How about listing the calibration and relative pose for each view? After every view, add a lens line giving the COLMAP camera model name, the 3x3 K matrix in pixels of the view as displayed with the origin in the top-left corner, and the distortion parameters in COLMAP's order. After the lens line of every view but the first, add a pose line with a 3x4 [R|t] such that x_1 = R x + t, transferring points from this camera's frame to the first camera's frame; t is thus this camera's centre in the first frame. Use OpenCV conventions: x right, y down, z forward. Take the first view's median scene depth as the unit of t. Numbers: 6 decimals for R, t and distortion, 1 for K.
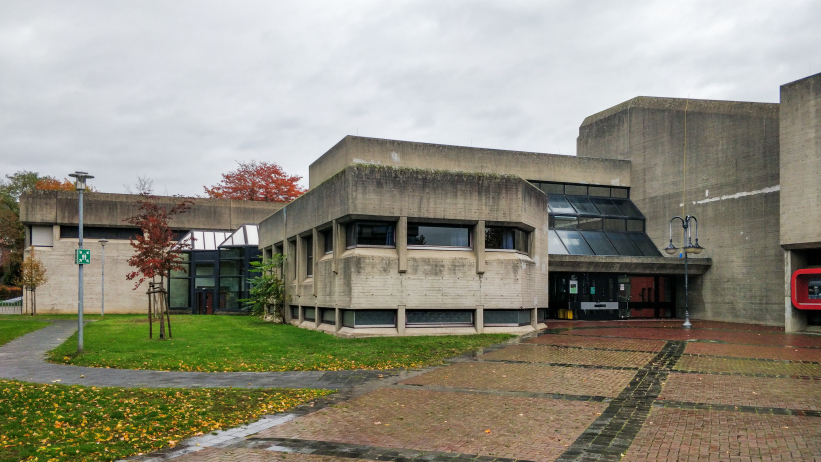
lens RADIAL K [[674.2, 0, 409.3], [0, 674.2, 272.3], [0, 0, 1]] dist [-0.002354, -0.004333]
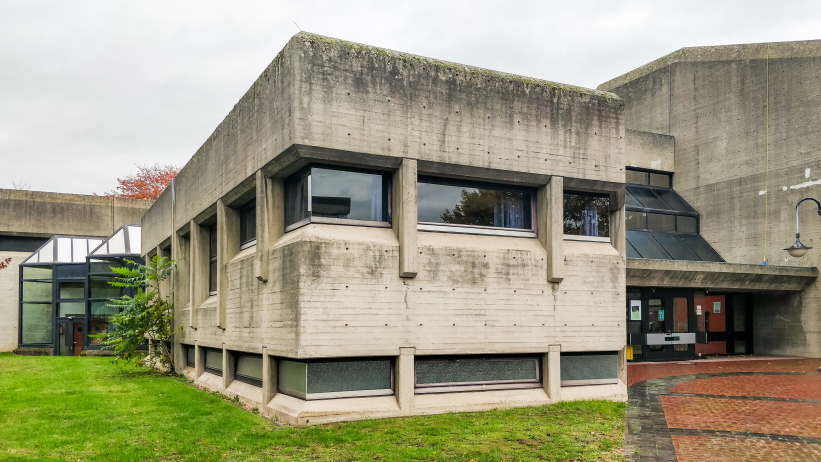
lens RADIAL K [[688.1, 0, 410.4], [0, 688.1, 300.2], [0, 0, 1]] dist [0.006419, -0.012260]
pose [[0.993878, -0.003769, 0.110421, -0.044503], [0.003678, 0.999993, 0.001026, 0.011155], [-0.110424, -0.000613, 0.993884, 0.378907]]
